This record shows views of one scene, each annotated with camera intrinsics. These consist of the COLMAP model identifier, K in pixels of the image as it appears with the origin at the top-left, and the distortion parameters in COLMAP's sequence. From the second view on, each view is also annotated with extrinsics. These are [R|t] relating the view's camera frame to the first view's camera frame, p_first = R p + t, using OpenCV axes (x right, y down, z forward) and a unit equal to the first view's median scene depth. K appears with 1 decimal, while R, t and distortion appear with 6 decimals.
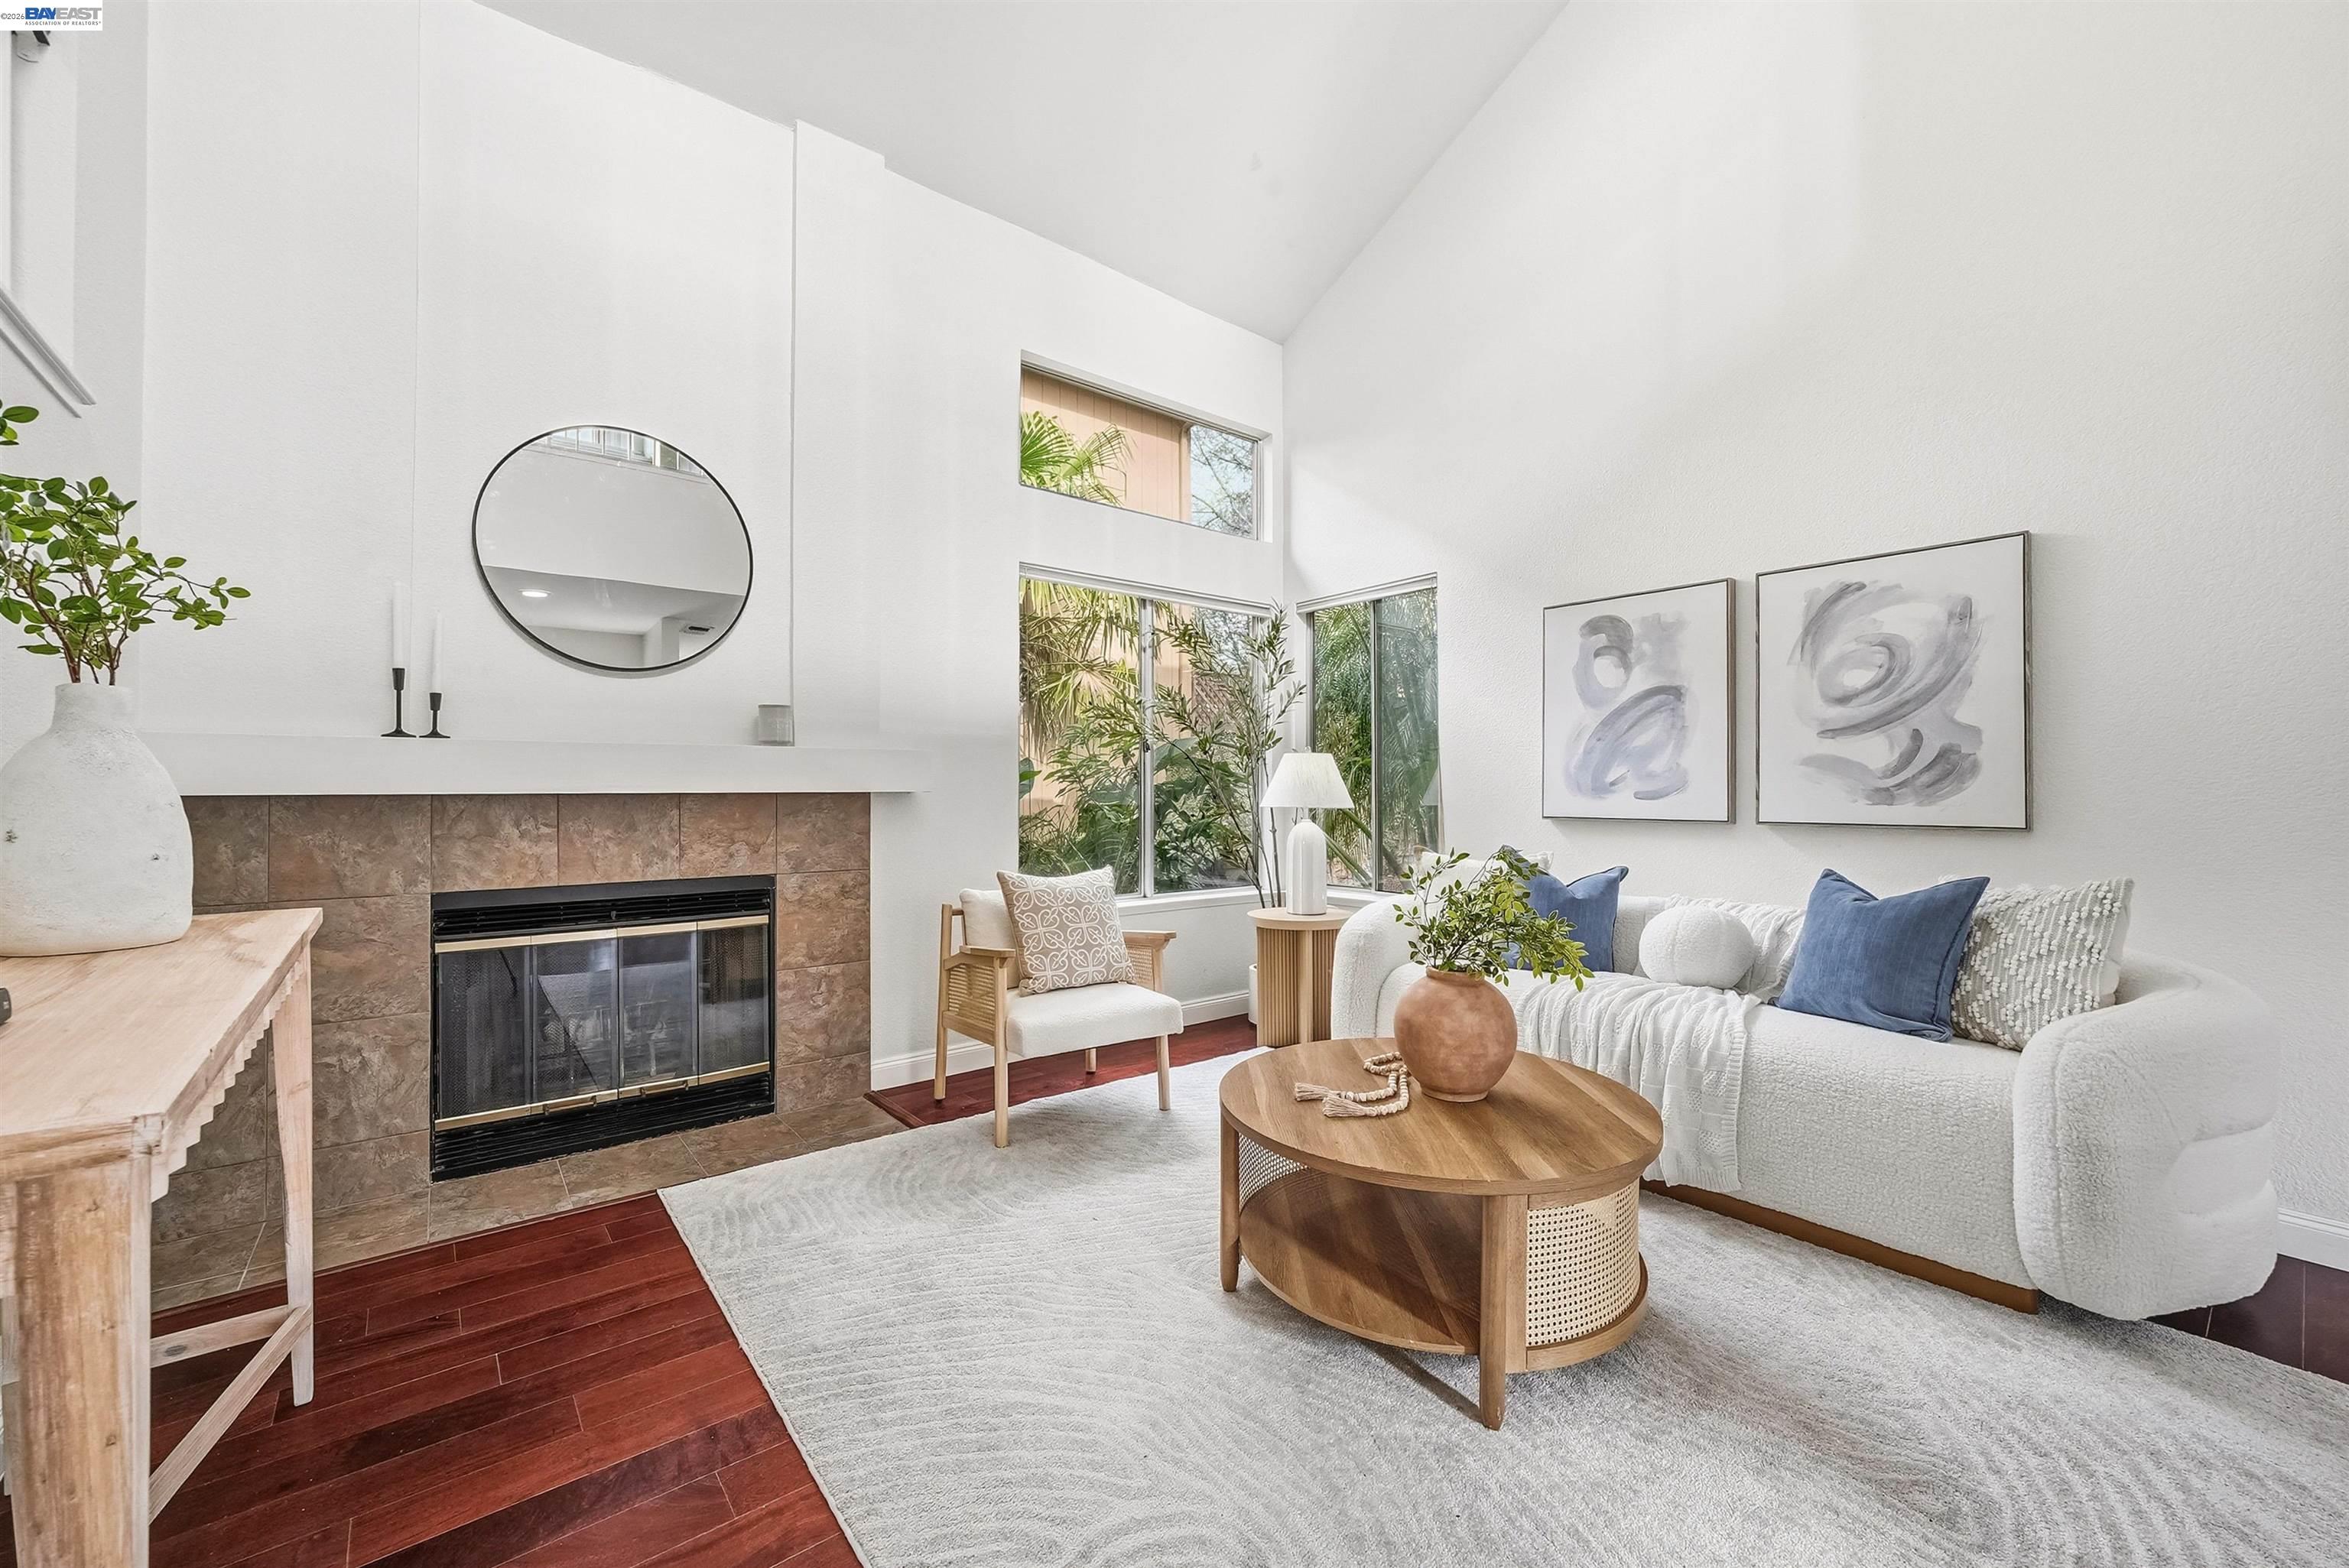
lens RADIAL K [[946.7, 0, 1164.3], [0, 946.7, 781.3], [0, 0, 1]] dist [-0.007818, 0.001206]
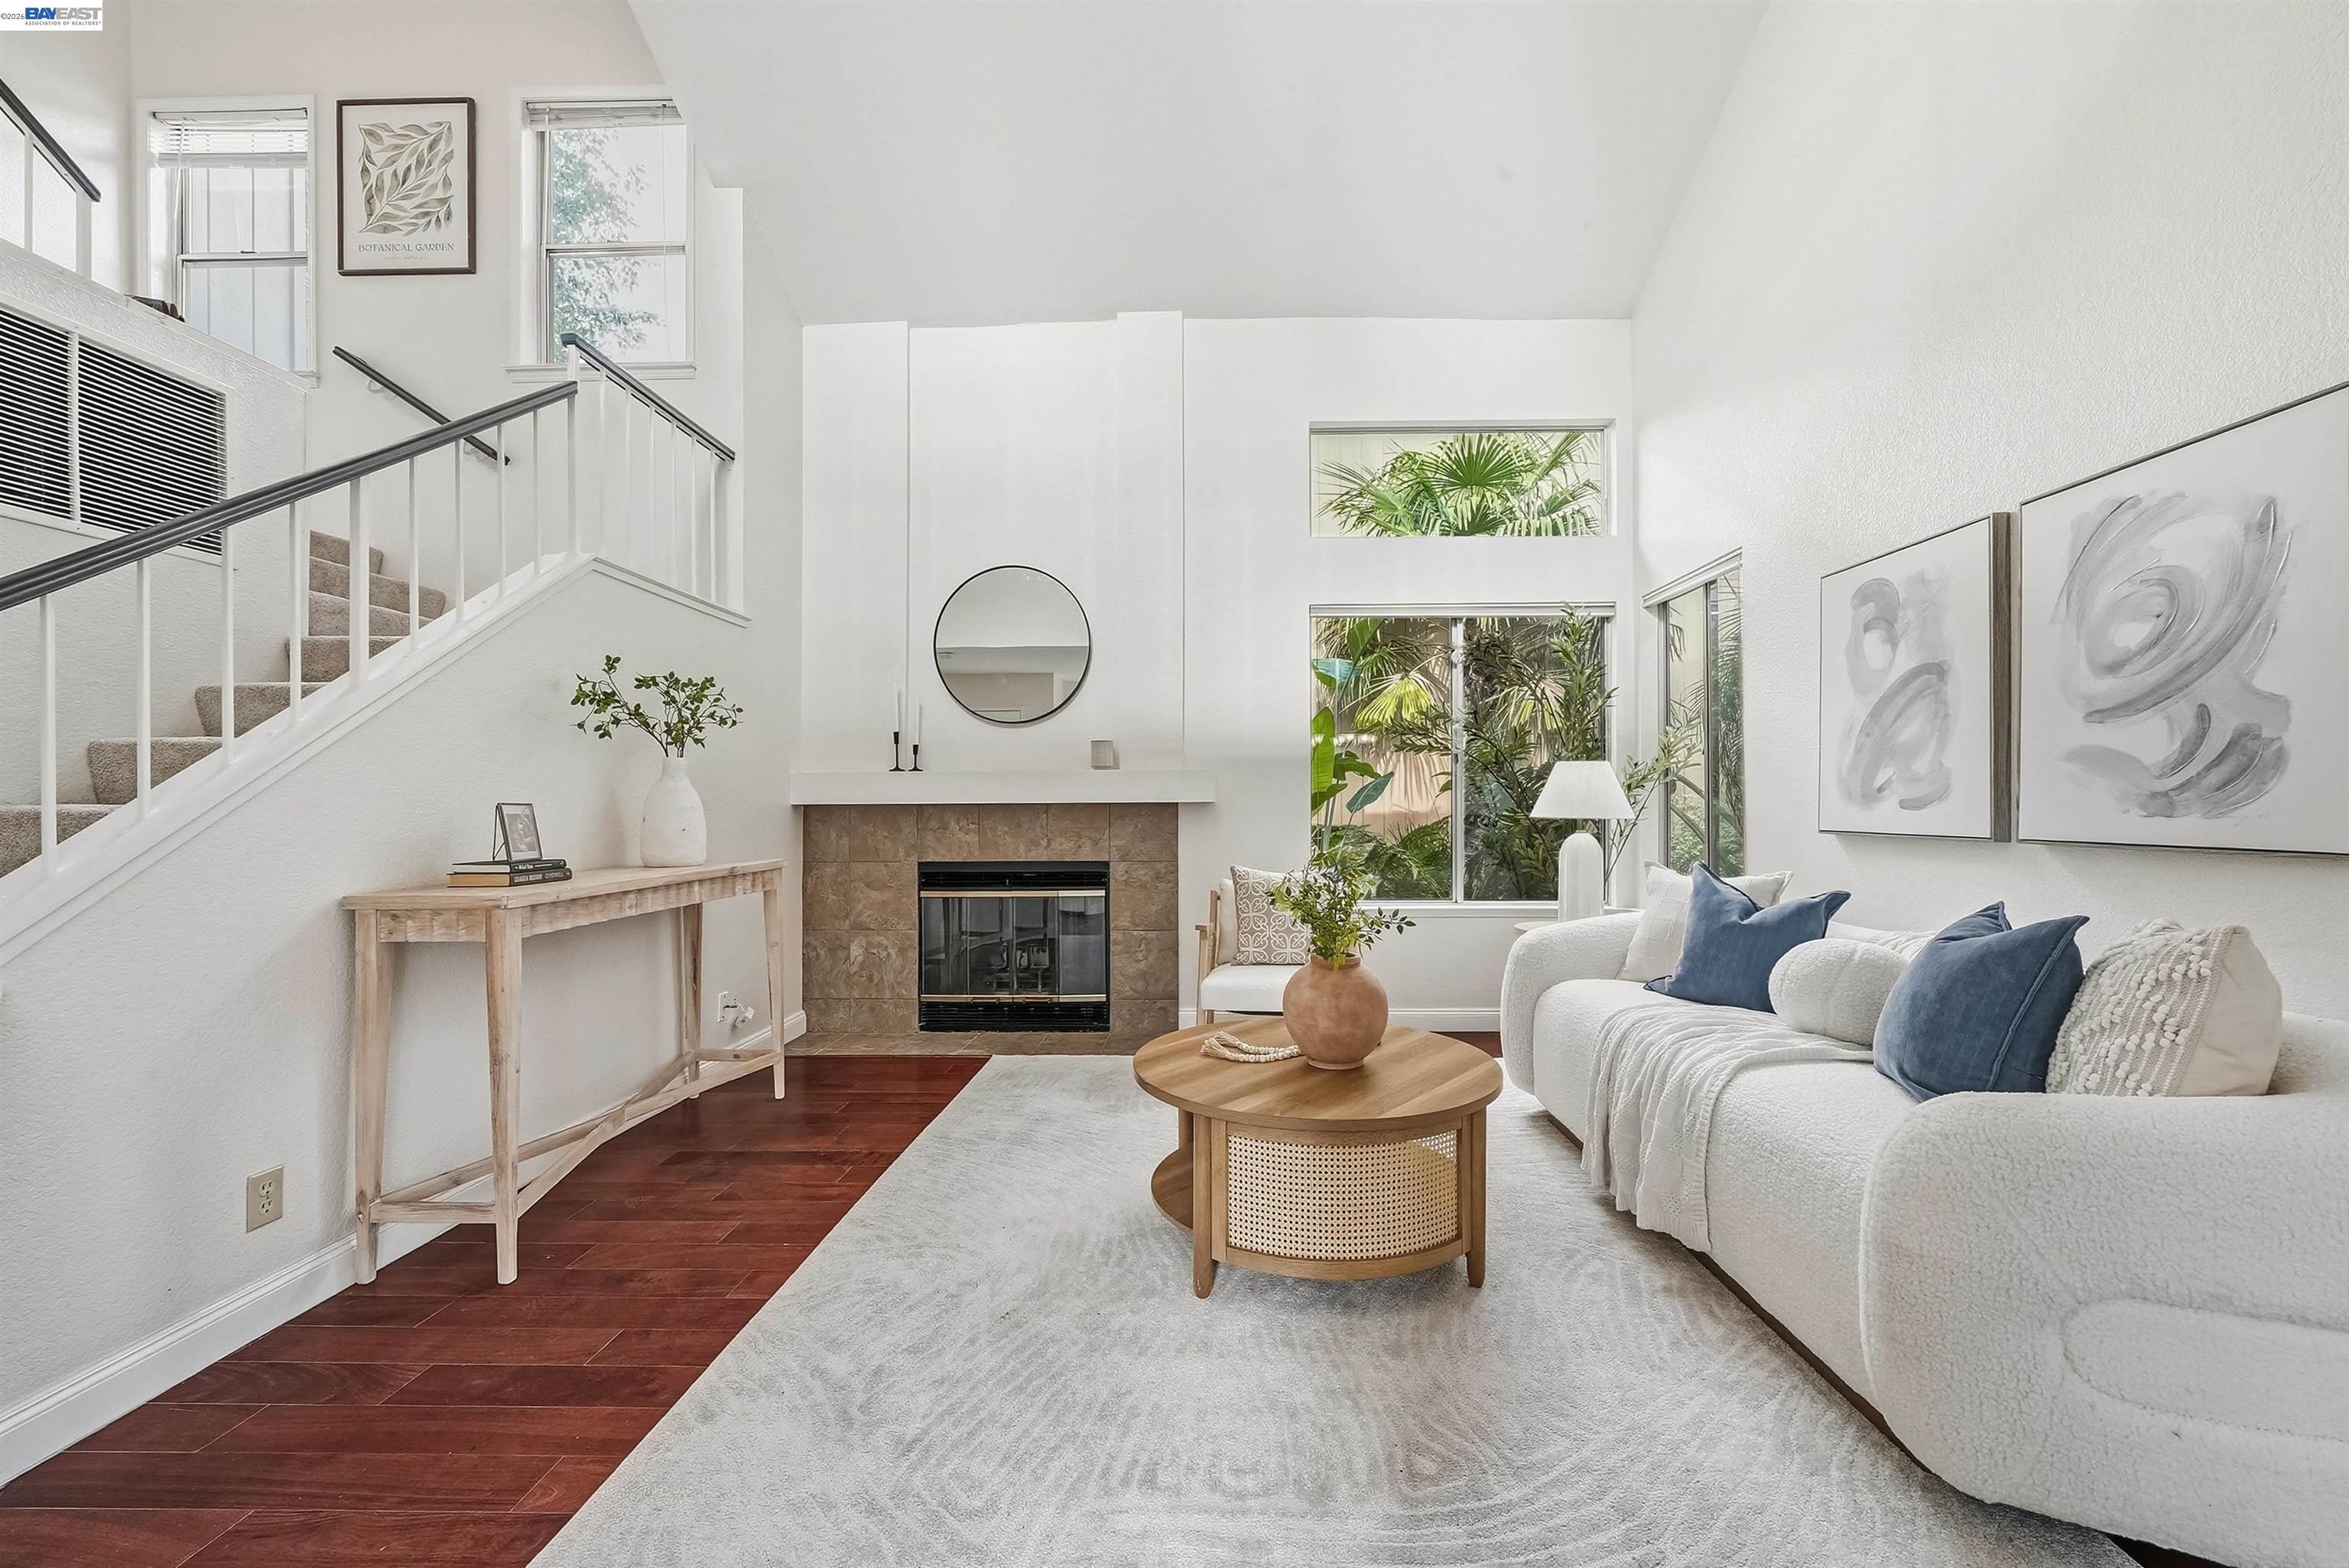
lens RADIAL K [[946.7, 0, 1161.6], [0, 946.7, 800.1], [0, 0, 1]] dist [-0.007818, 0.001206]
pose [[0.749841, -0.003988, -0.661606, 0.655433], [0.008085, 0.999962, 0.003135, 0.004745], [0.661568, -0.007700, 0.749846, 0.004833]]
